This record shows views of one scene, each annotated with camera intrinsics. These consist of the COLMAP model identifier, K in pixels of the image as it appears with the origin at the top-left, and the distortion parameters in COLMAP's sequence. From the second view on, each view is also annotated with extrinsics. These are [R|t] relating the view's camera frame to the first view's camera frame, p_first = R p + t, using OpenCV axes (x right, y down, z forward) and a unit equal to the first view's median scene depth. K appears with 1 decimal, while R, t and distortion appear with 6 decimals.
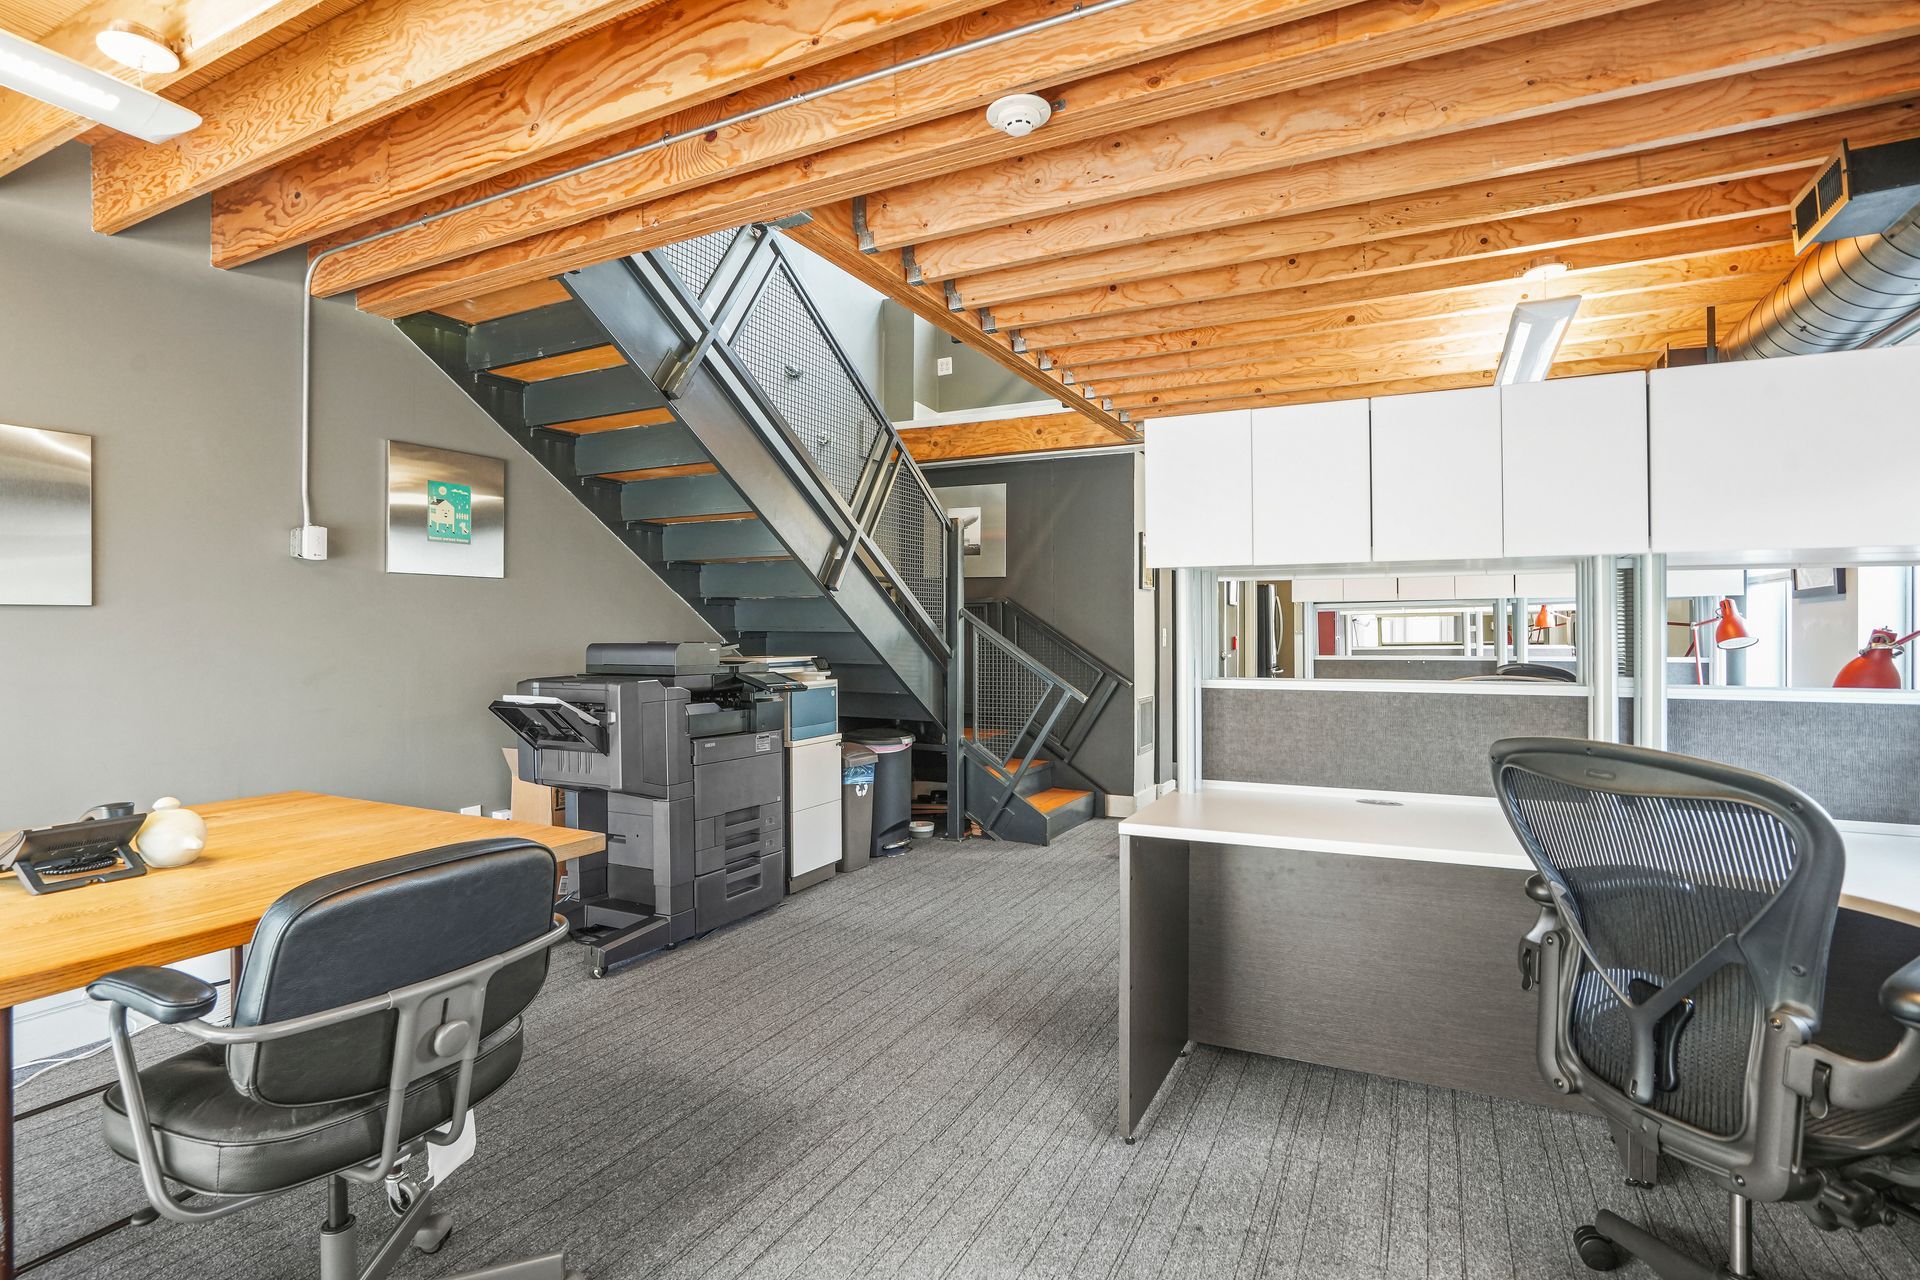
lens RADIAL K [[950.3, 0, 936.8], [0, 950.3, 632.0], [0, 0, 1]] dist [-0.049165, 0.025095]
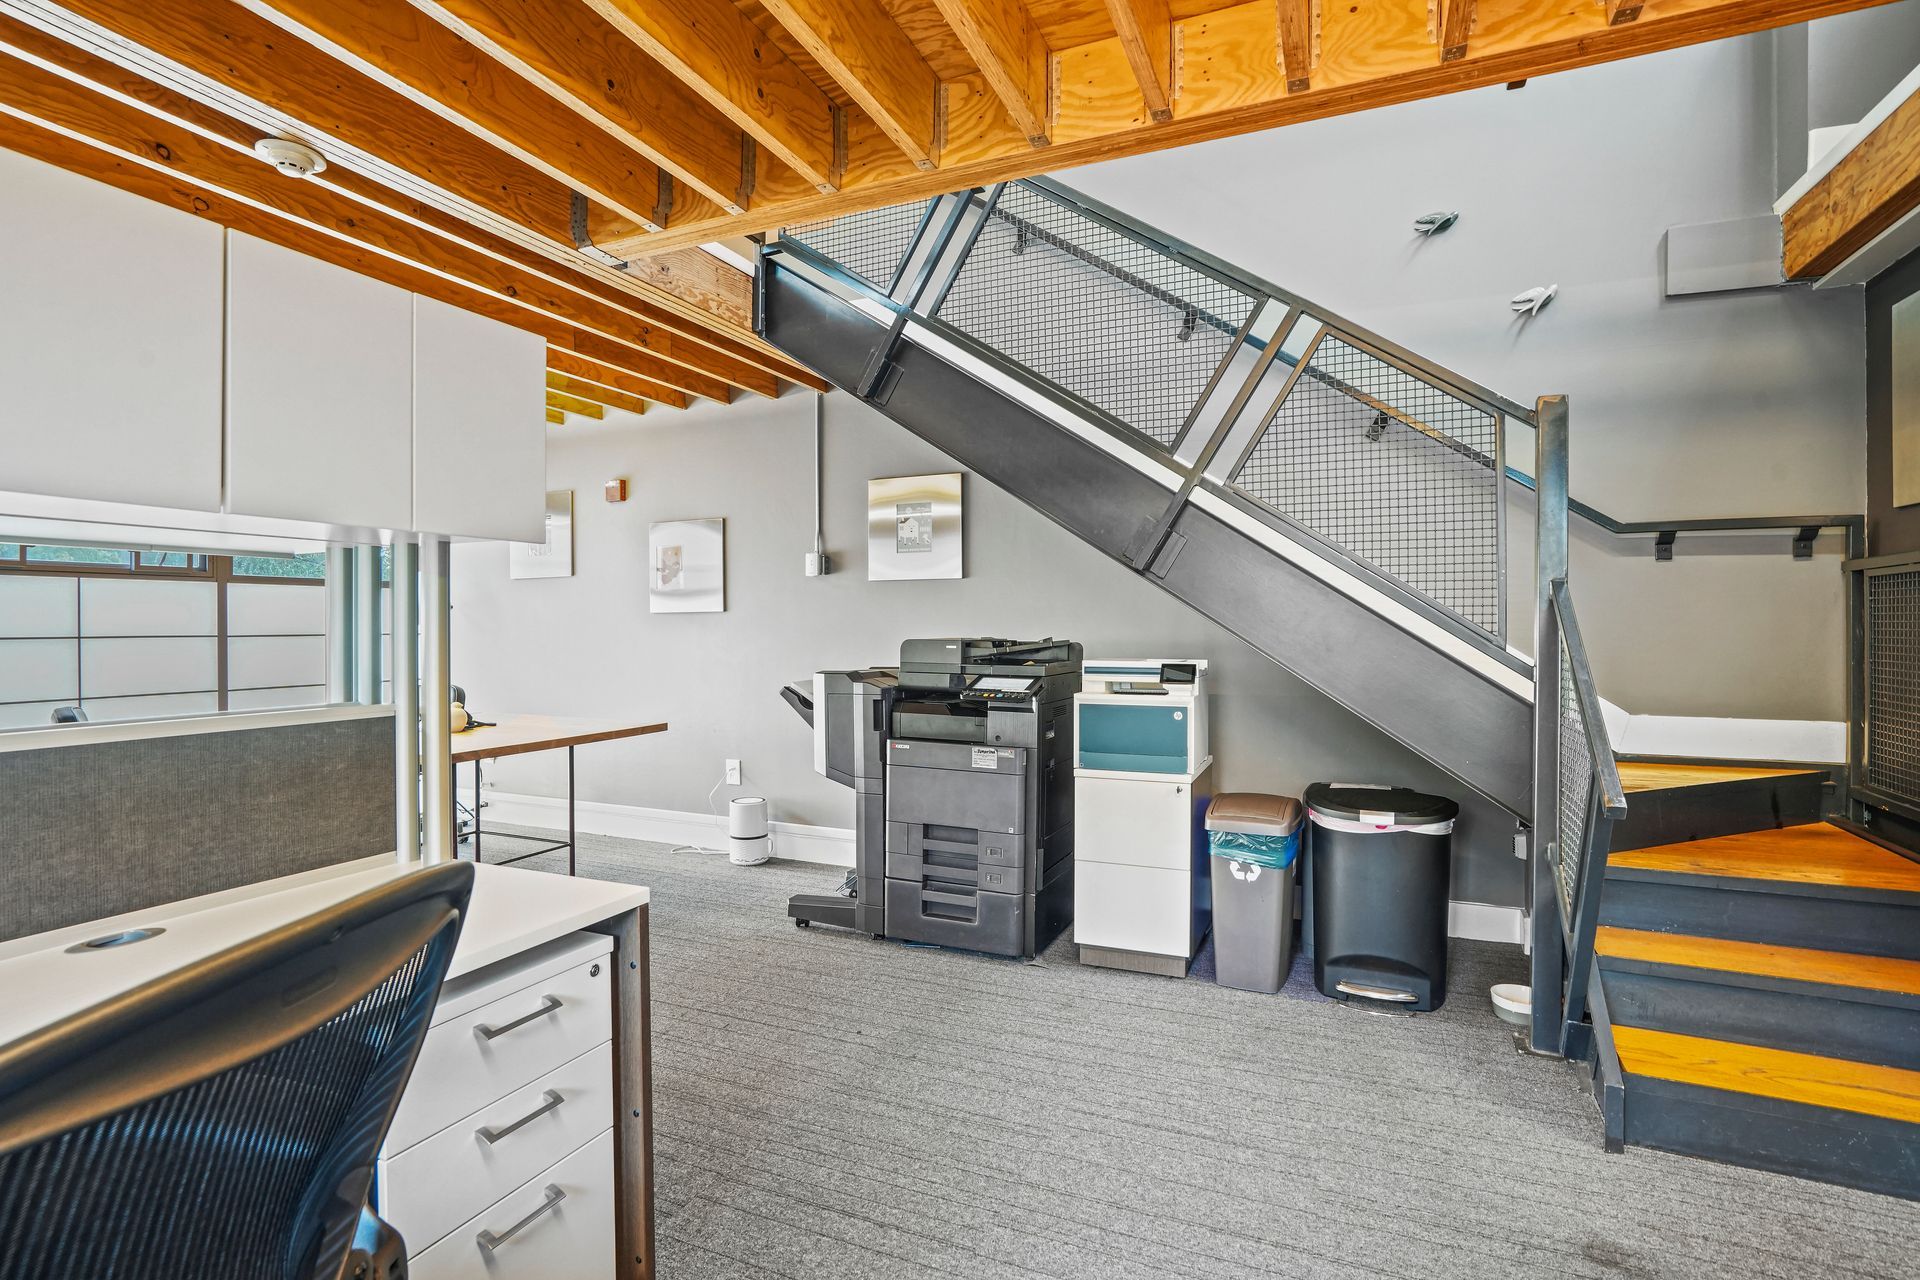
lens RADIAL K [[937.6, 0, 966.7], [0, 937.6, 632.0], [0, 0, 1]] dist [-0.053155, 0.022186]
pose [[0.072212, 0.011540, -0.997323, 0.677751], [0.000306, 0.999933, 0.011592, -0.005755], [0.997389, -0.001142, 0.072203, 0.960138]]
